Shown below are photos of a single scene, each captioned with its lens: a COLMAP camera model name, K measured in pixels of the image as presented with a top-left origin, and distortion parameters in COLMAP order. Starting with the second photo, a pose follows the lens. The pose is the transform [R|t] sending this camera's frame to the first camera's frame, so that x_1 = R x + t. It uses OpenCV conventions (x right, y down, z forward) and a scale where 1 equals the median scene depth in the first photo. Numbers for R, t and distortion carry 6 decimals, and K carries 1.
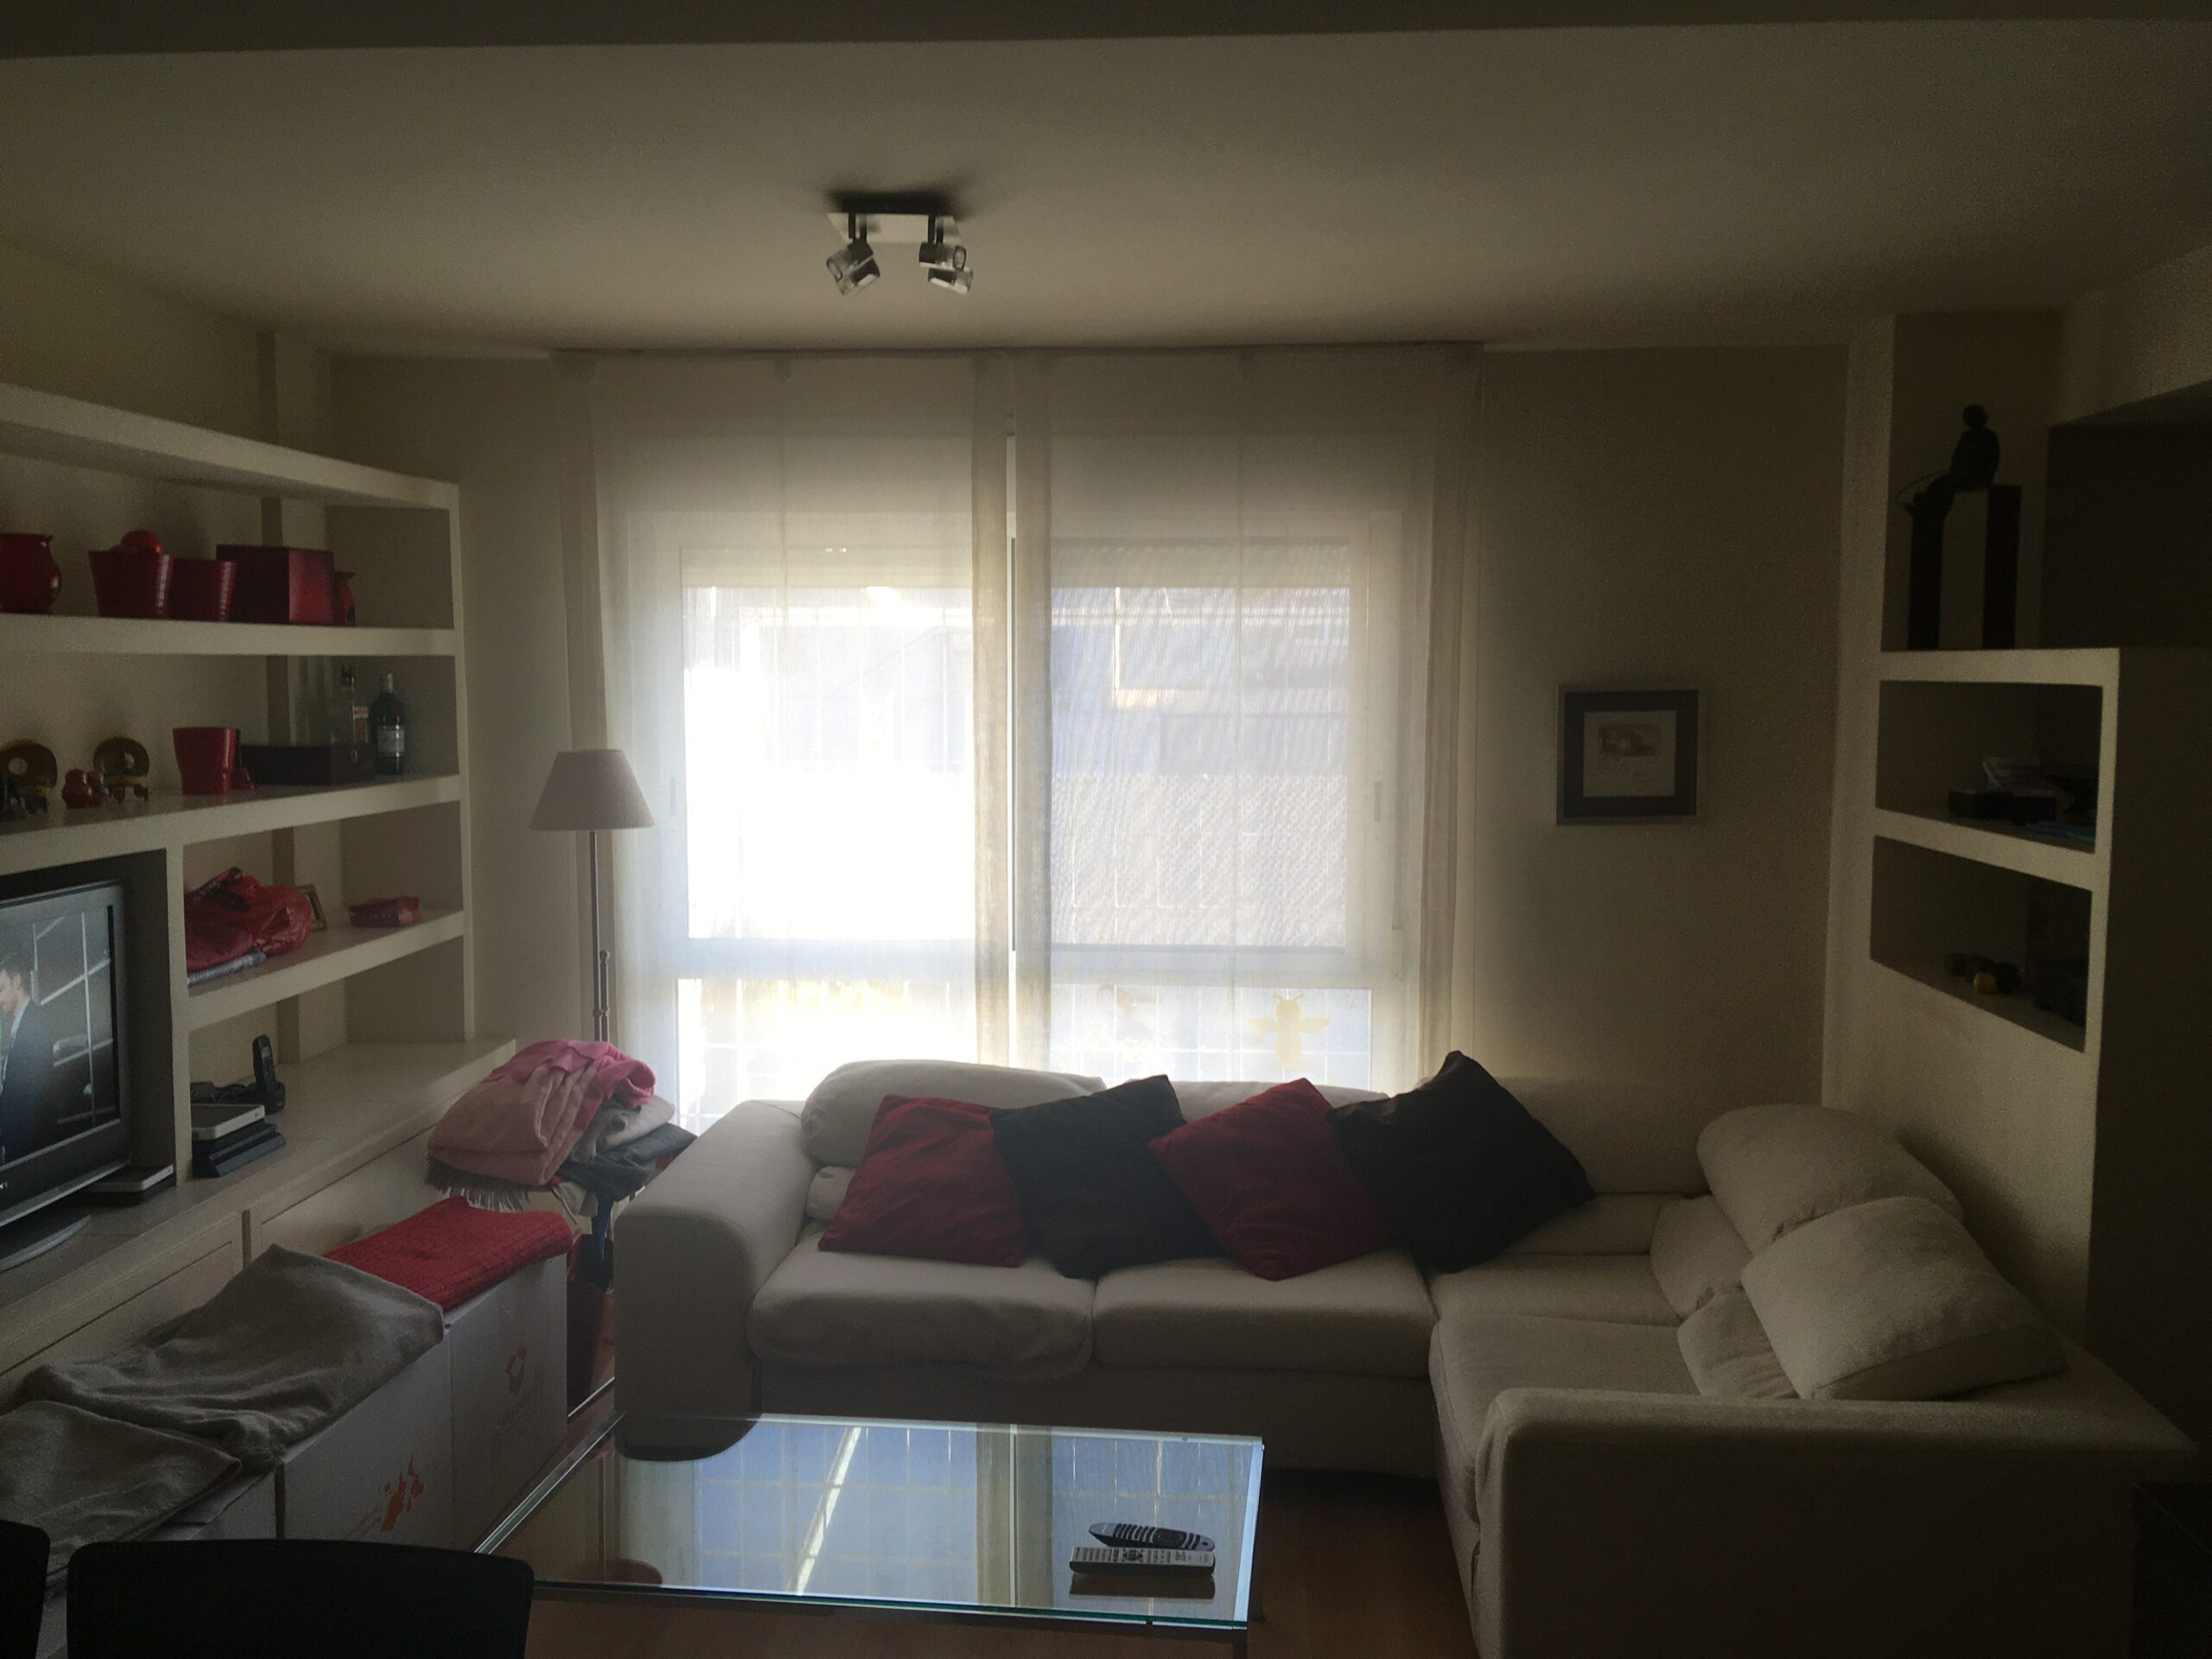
lens RADIAL K [[1877.3, 0, 1106.0], [0, 1877.3, 829.5], [0, 0, 1]] dist [0.087698, -0.082208]
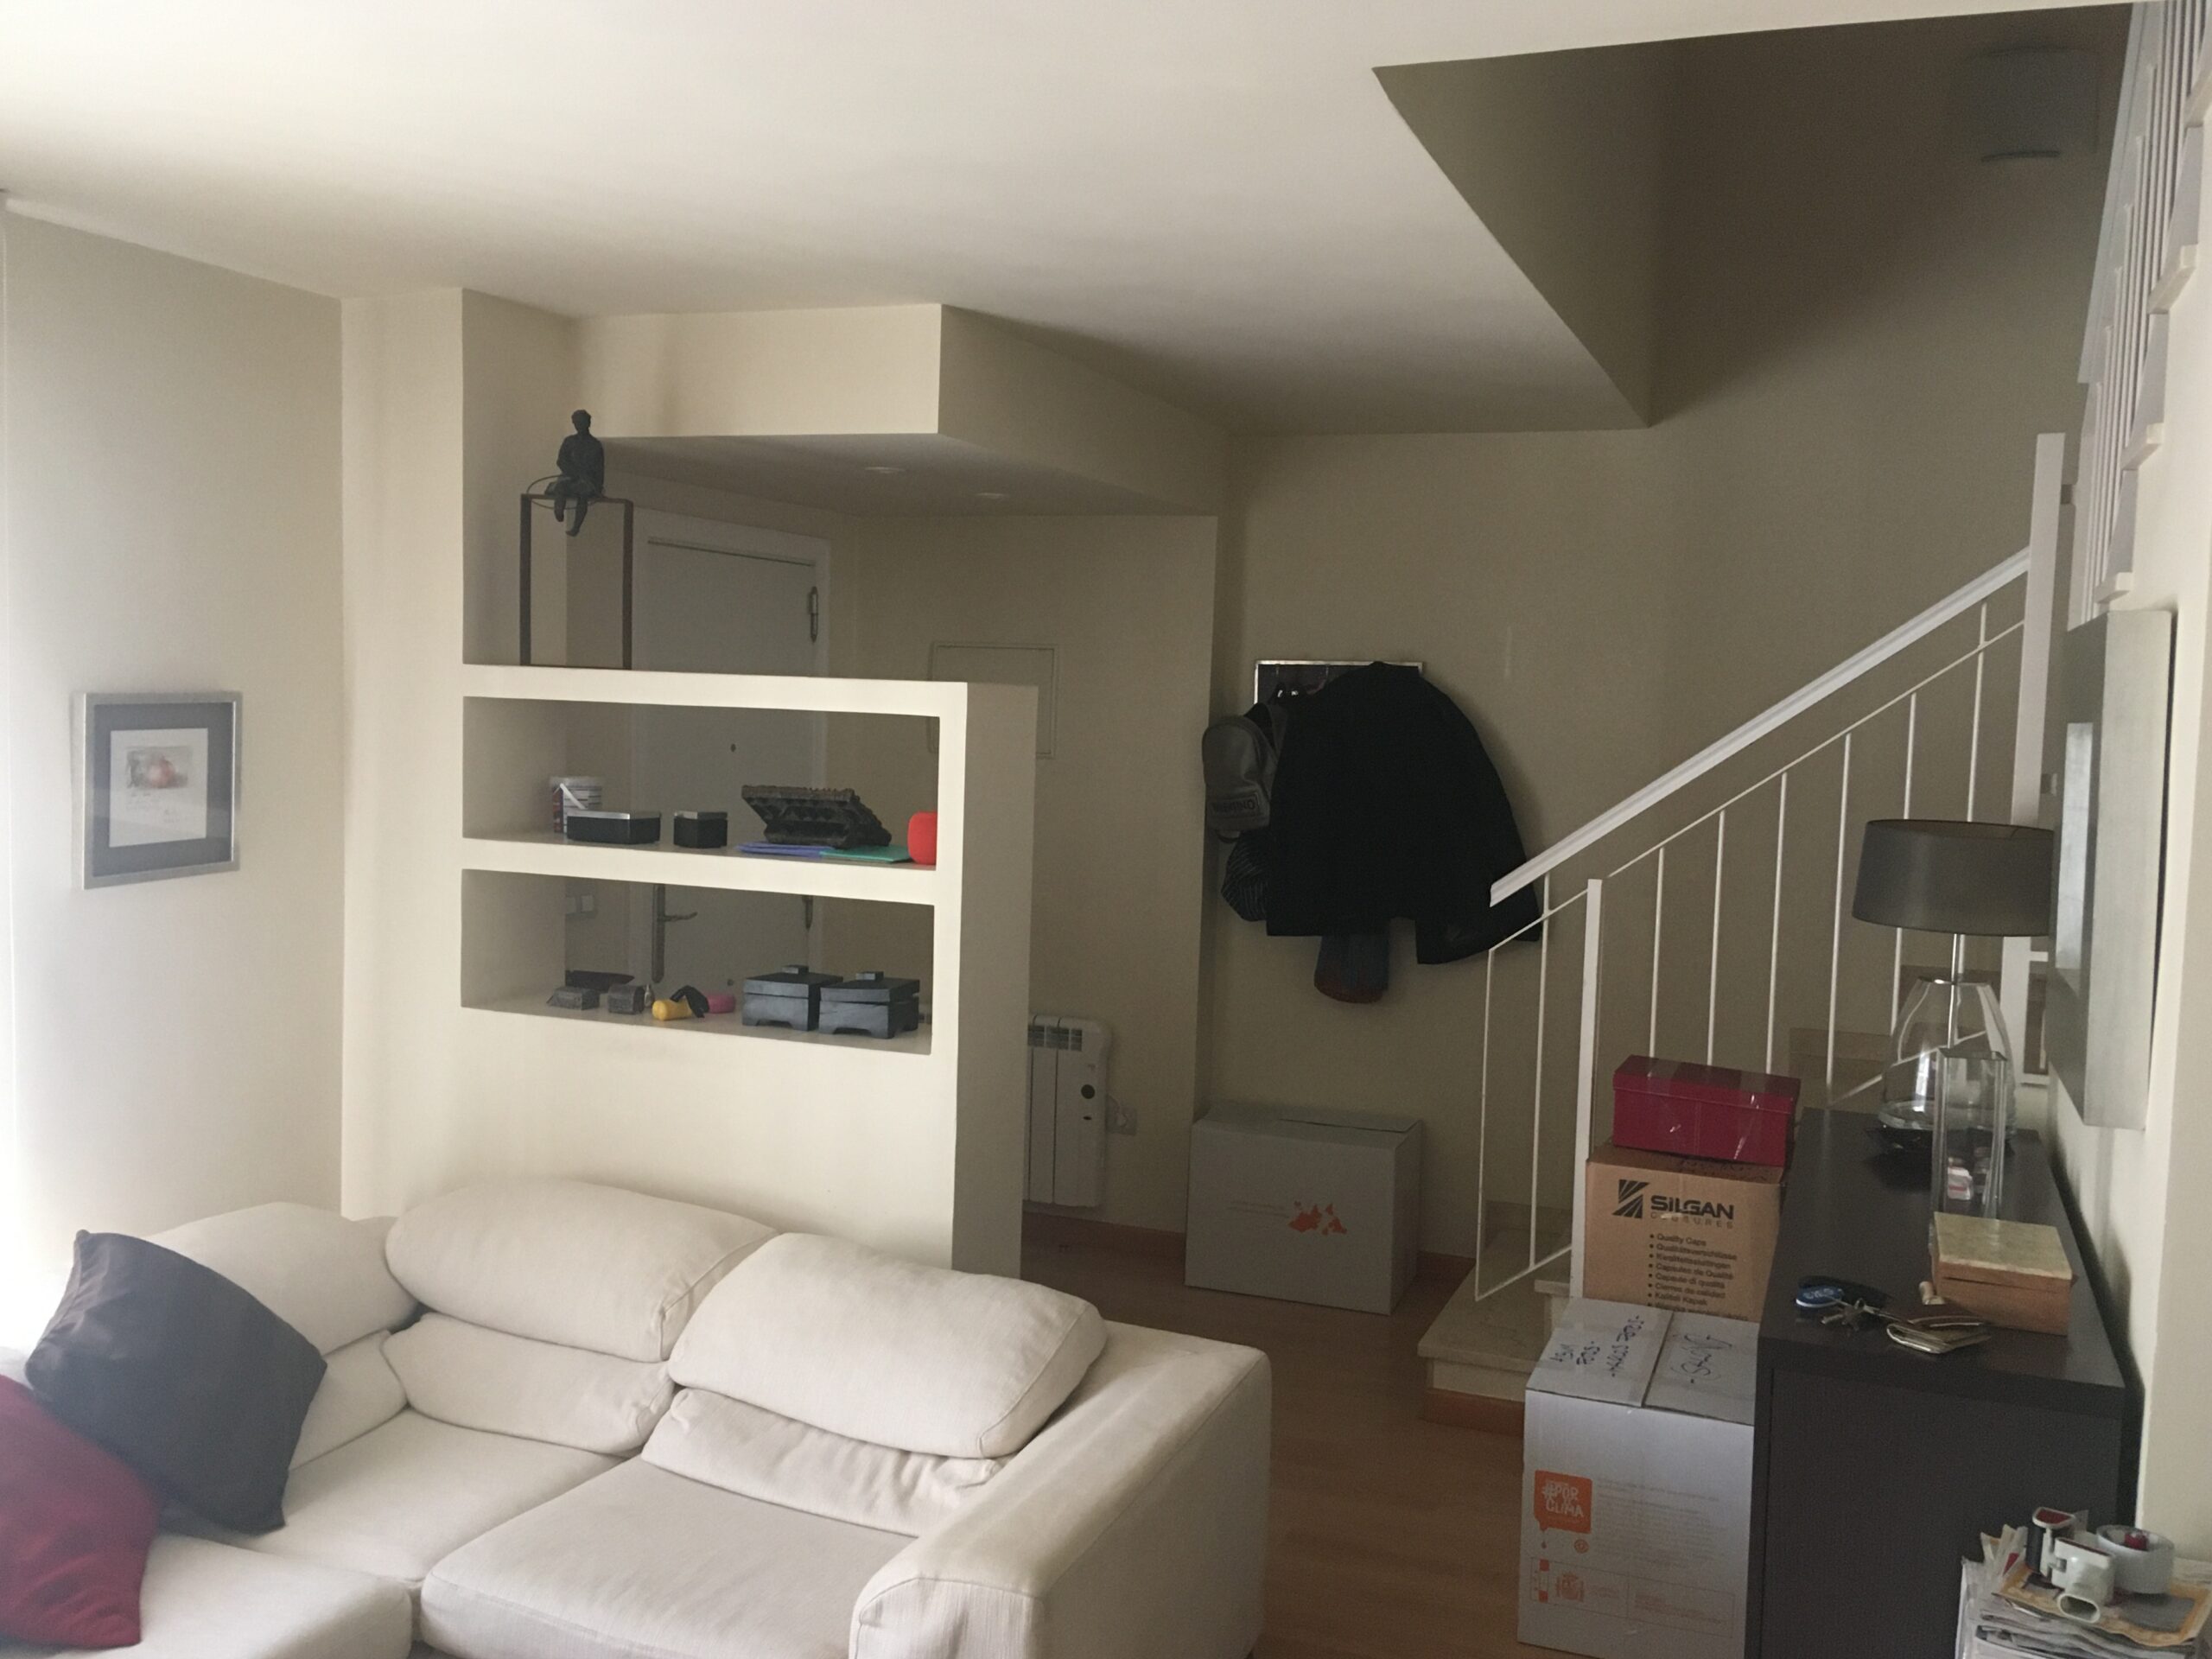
lens RADIAL K [[1975.9, 0, 1106.0], [0, 1975.9, 829.5], [0, 0, 1]] dist [0.121016, -0.176089]
pose [[0.305218, -0.059148, 0.950444, -0.396167], [0.049118, 0.997719, 0.046317, -0.044263], [-0.951015, 0.032547, 0.307426, 0.422222]]
